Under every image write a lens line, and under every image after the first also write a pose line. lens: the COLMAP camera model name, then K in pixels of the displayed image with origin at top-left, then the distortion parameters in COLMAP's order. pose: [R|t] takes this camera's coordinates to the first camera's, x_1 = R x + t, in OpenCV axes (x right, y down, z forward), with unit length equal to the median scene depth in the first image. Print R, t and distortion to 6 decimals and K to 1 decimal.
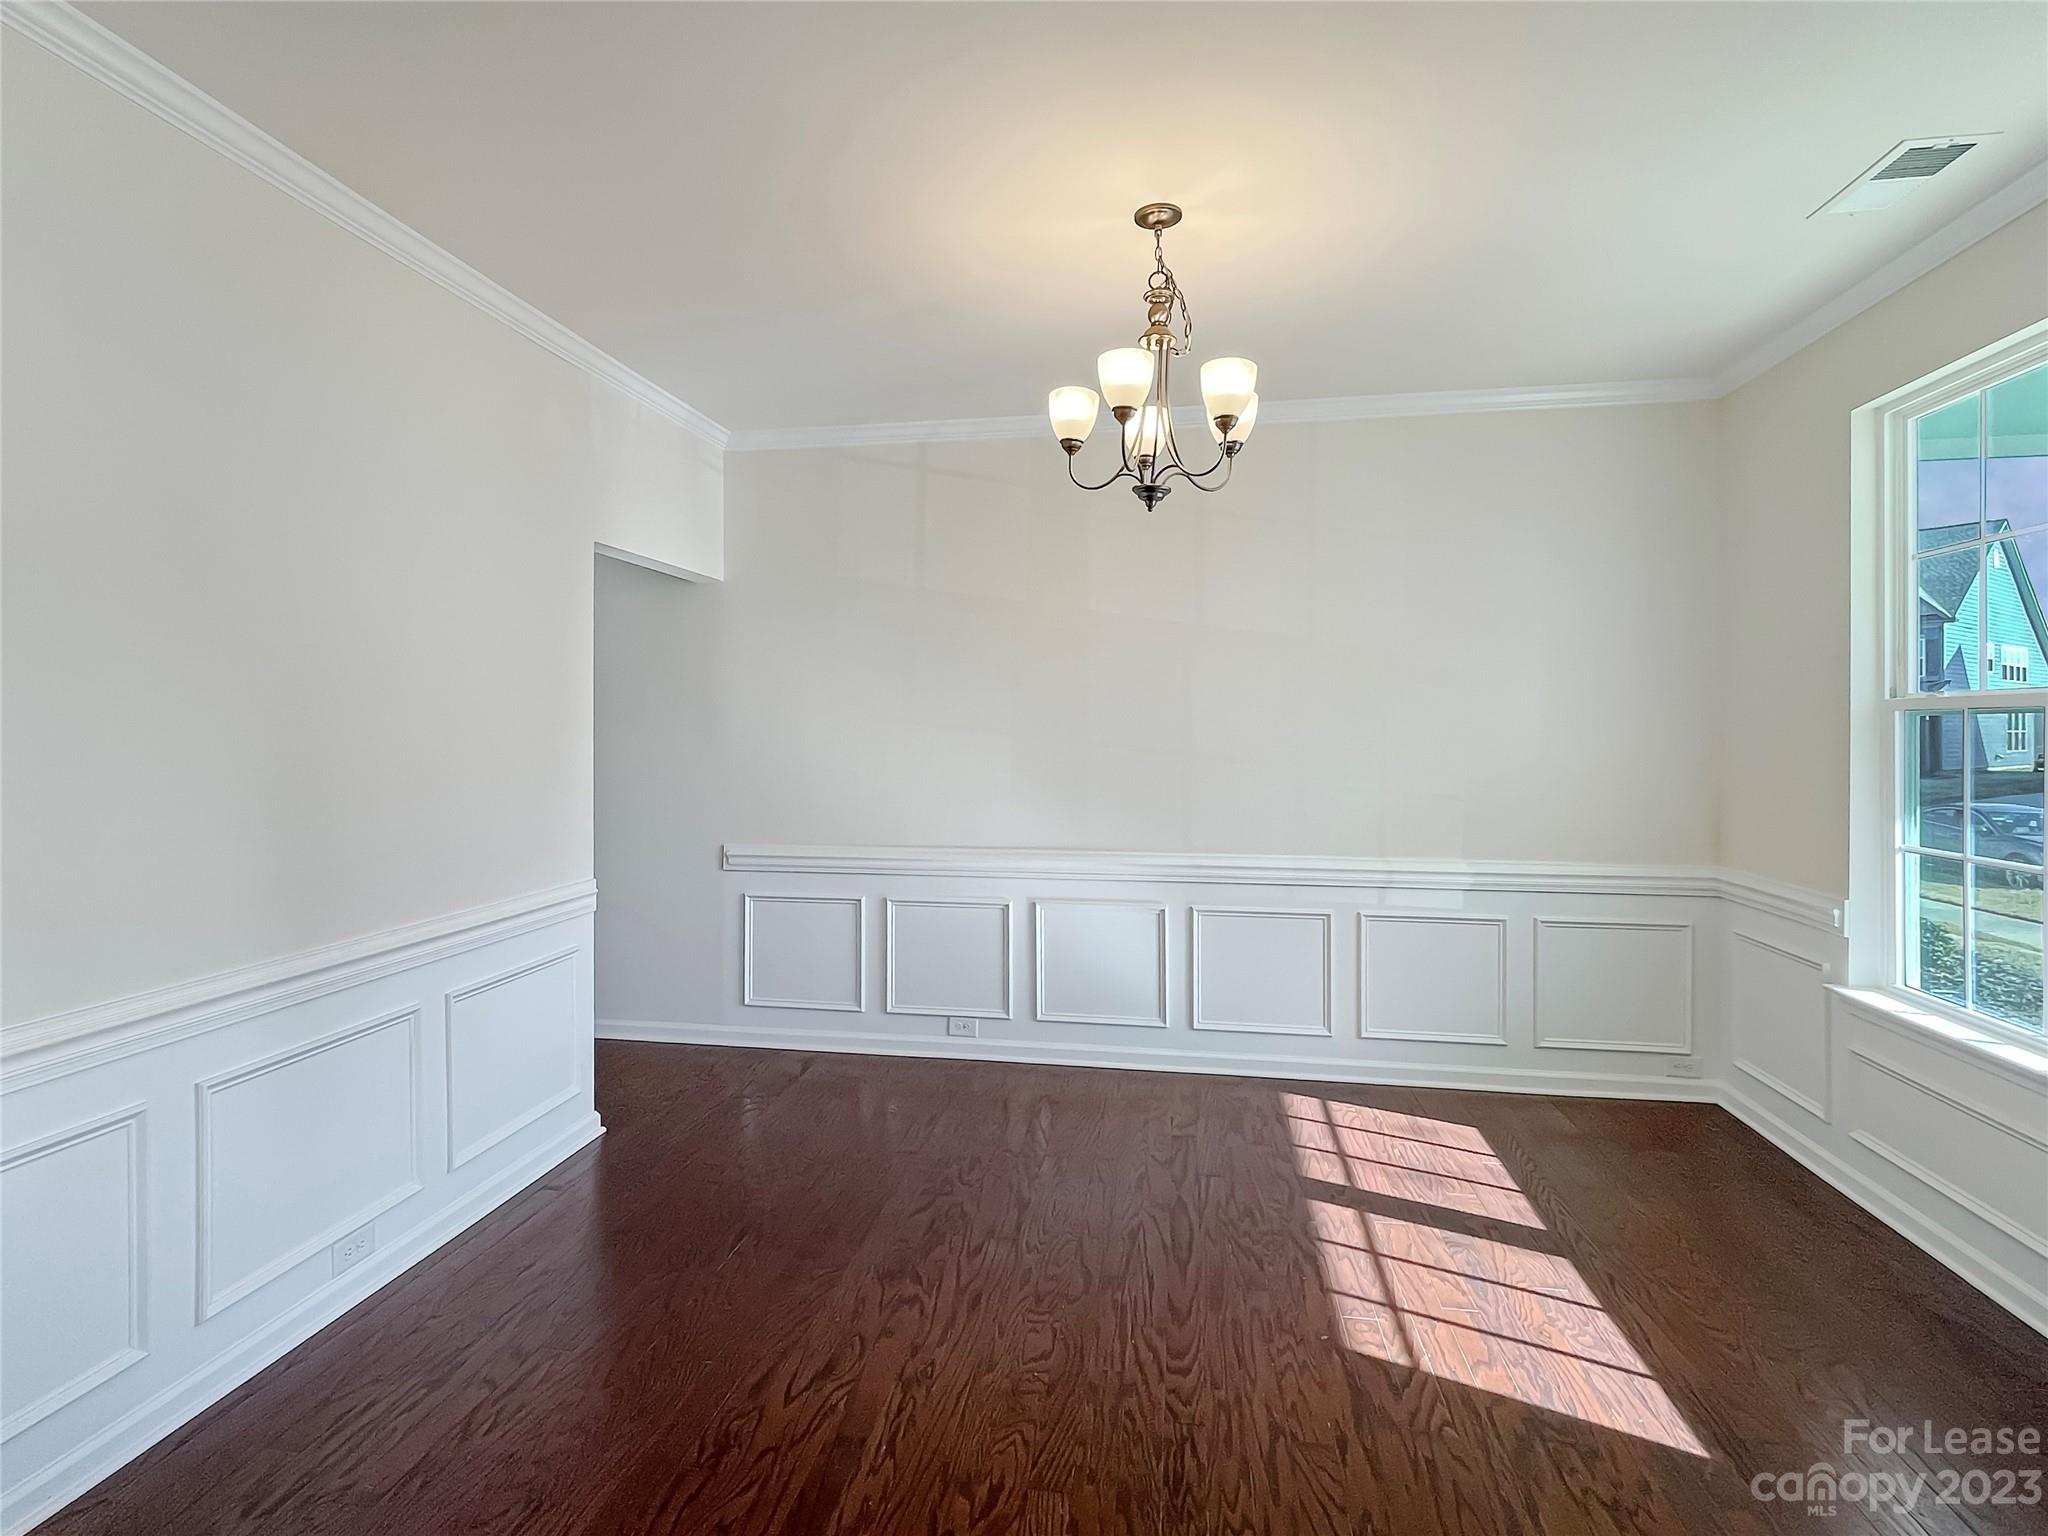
lens RADIAL K [[1001.0, 0, 986.6], [0, 1001.0, 723.0], [0, 0, 1]] dist [-0.002186, 0.002920]
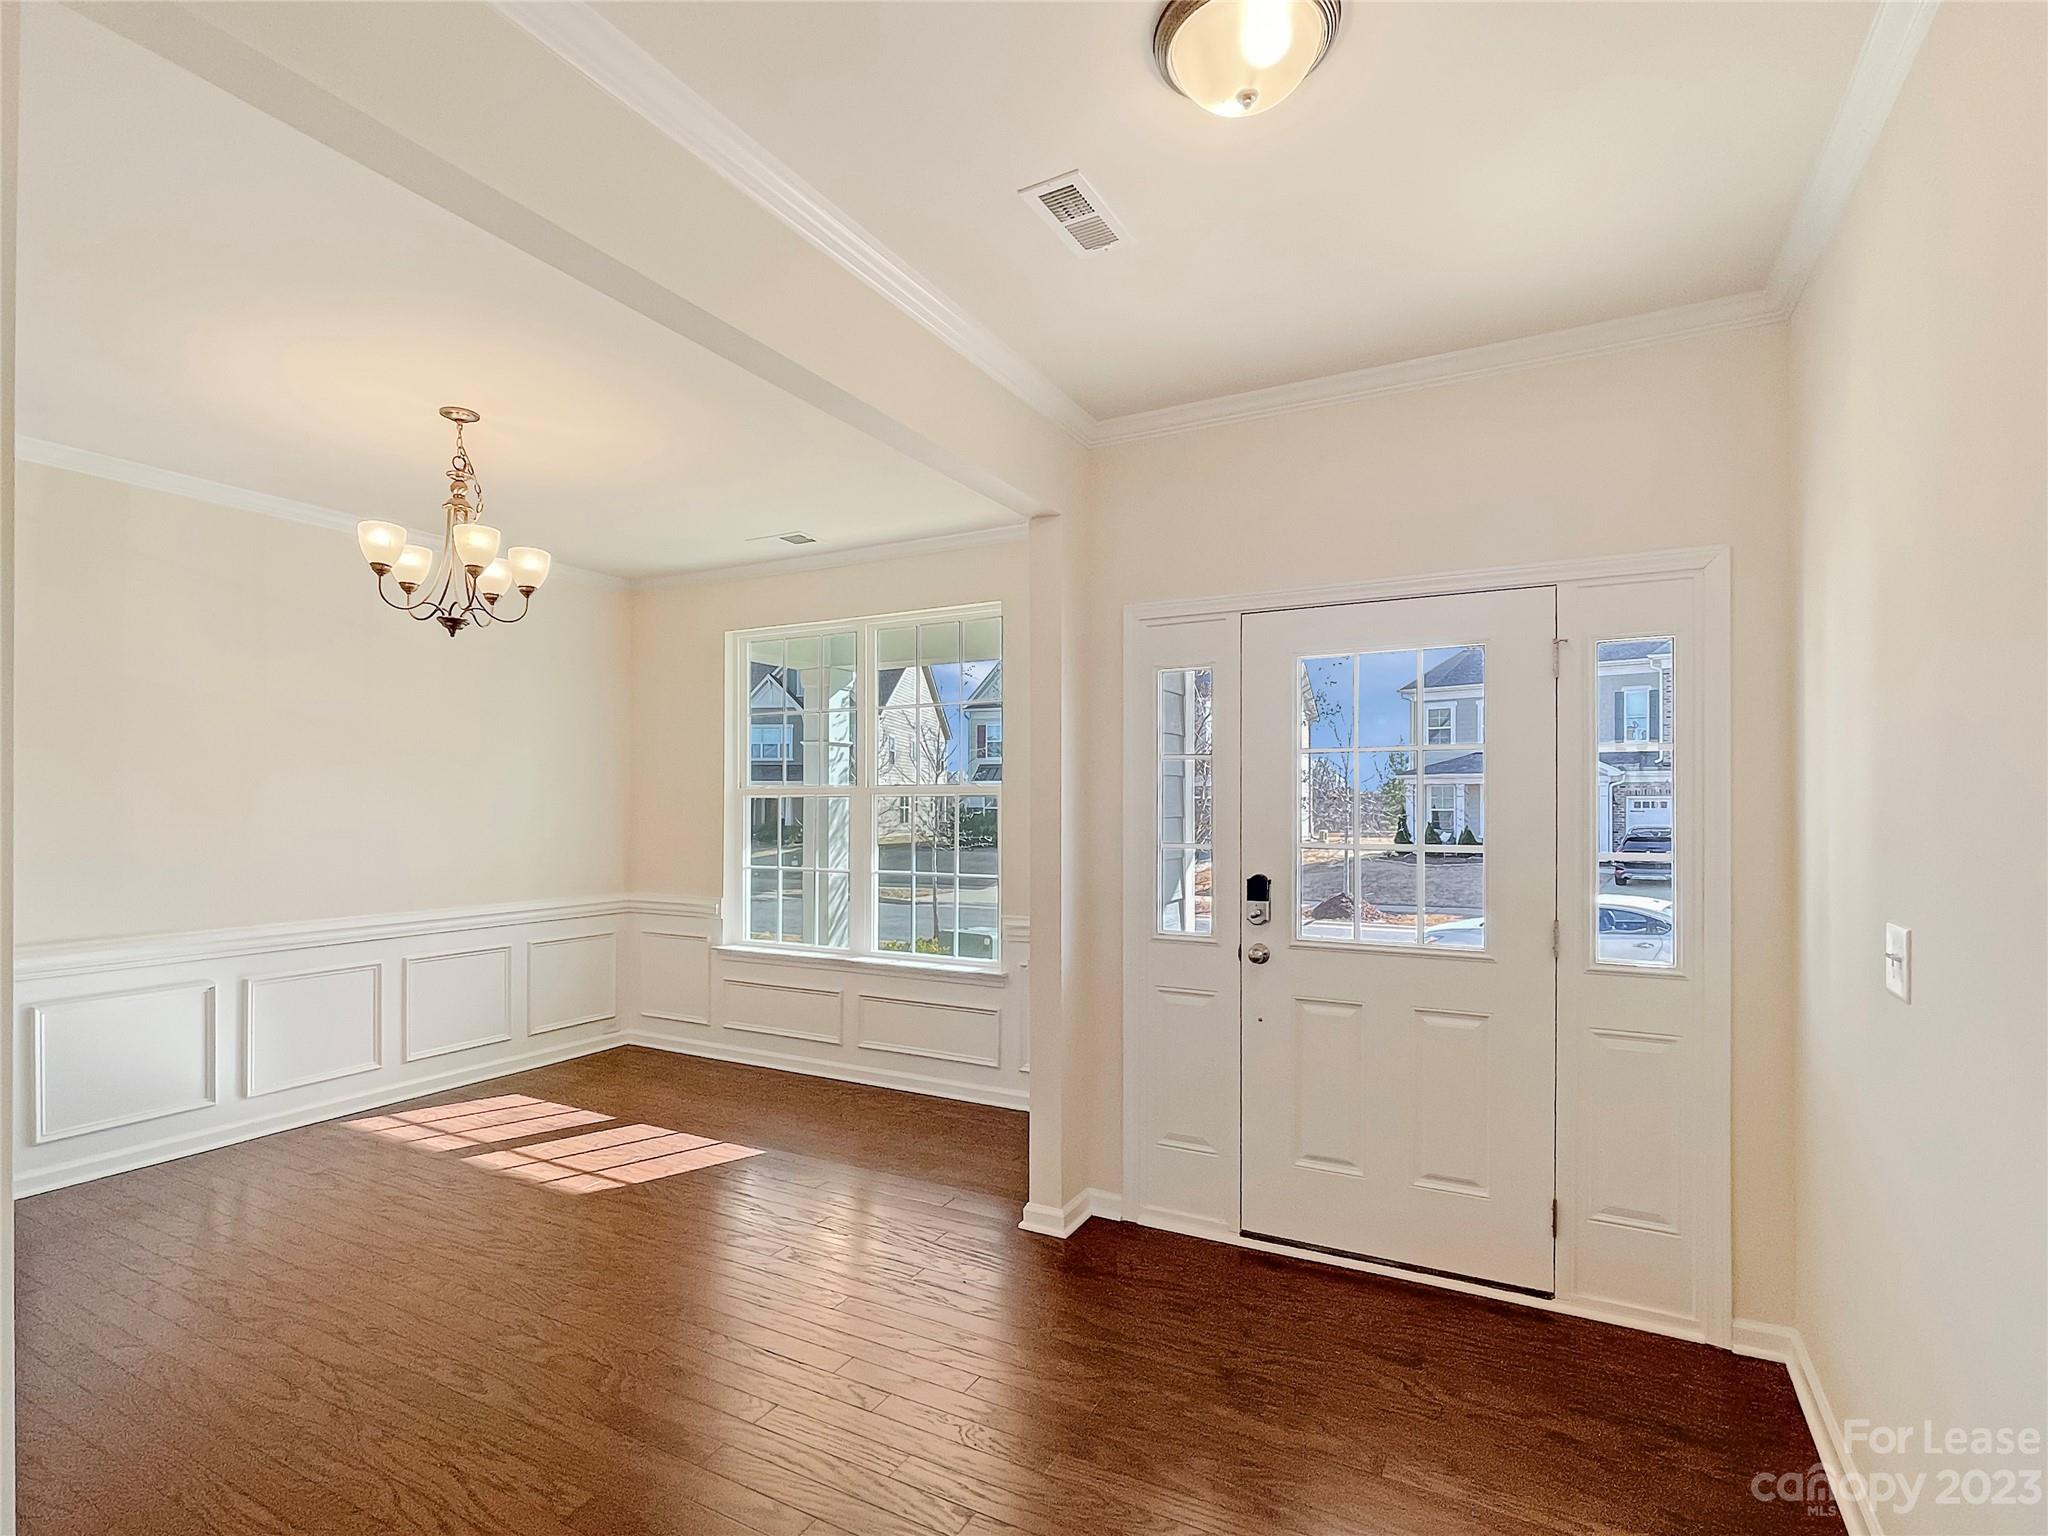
lens RADIAL K [[1001.0, 0, 992.5], [0, 1001.0, 810.8], [0, 0, 1]] dist [-0.002186, 0.002920]
pose [[0.322934, -0.004059, 0.946413, -0.783379], [-0.000815, 0.999989, 0.004567, 0.008223], [-0.946421, -0.002246, 0.322927, -0.085052]]
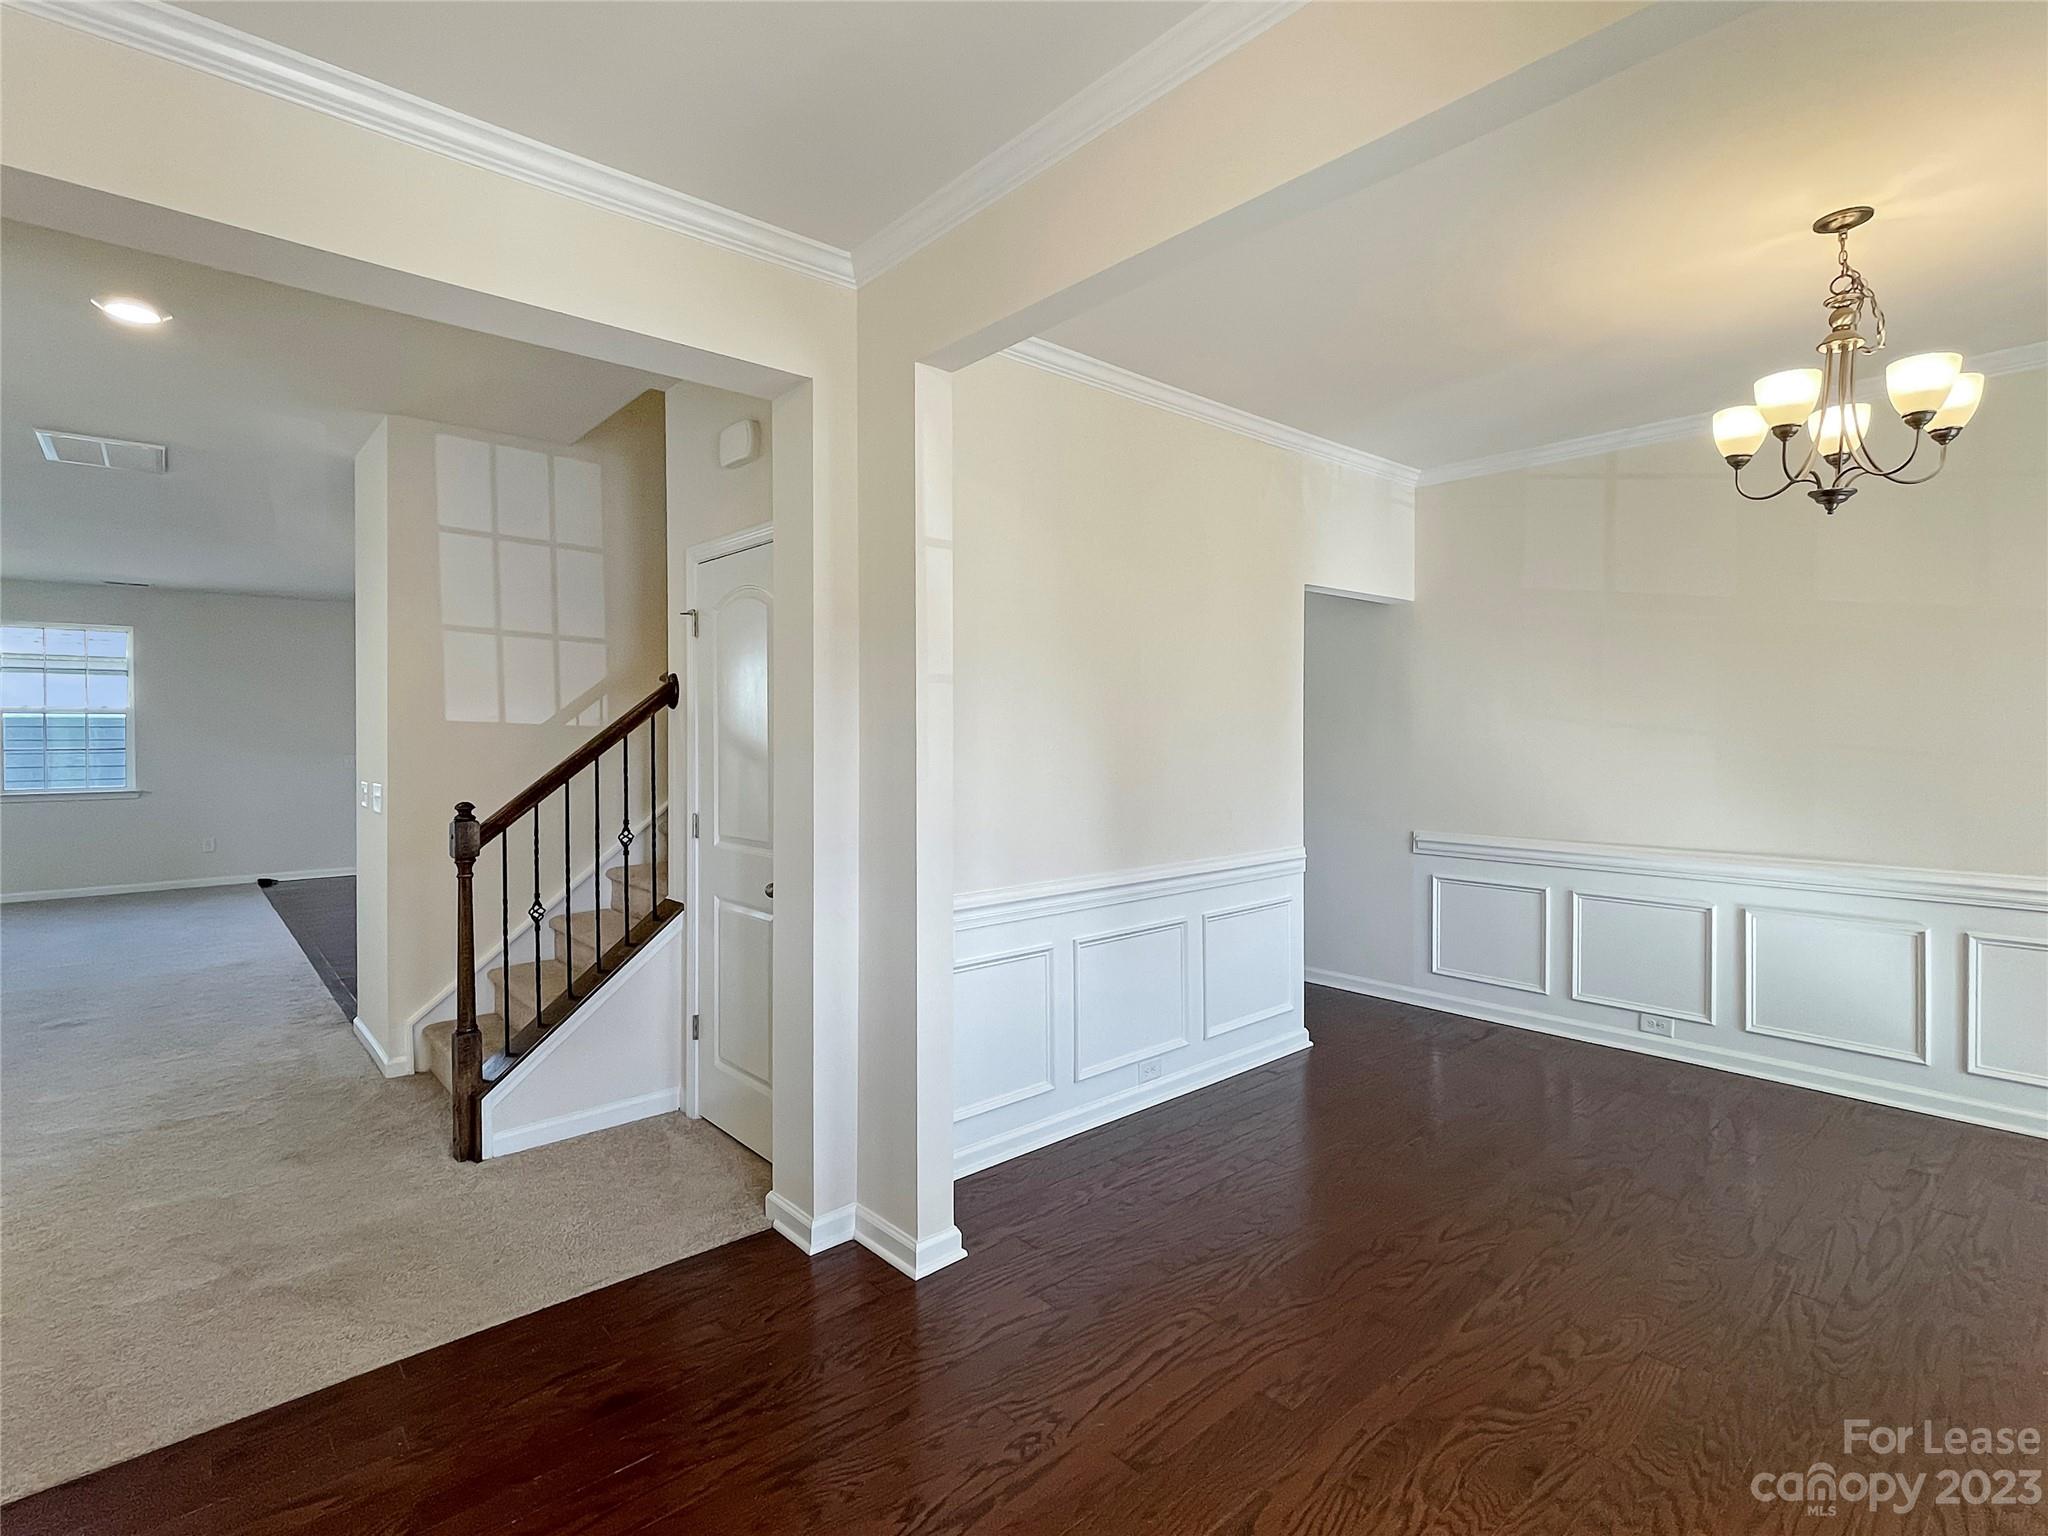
lens RADIAL K [[1001.0, 0, 1021.9], [0, 1001.0, 747.9], [0, 0, 1]] dist [-0.002186, 0.002920]
pose [[0.793469, 0.009585, -0.608535, 0.122747], [0.003867, 0.999776, 0.020790, 0.001001], [0.608598, -0.018849, 0.793255, -0.287297]]
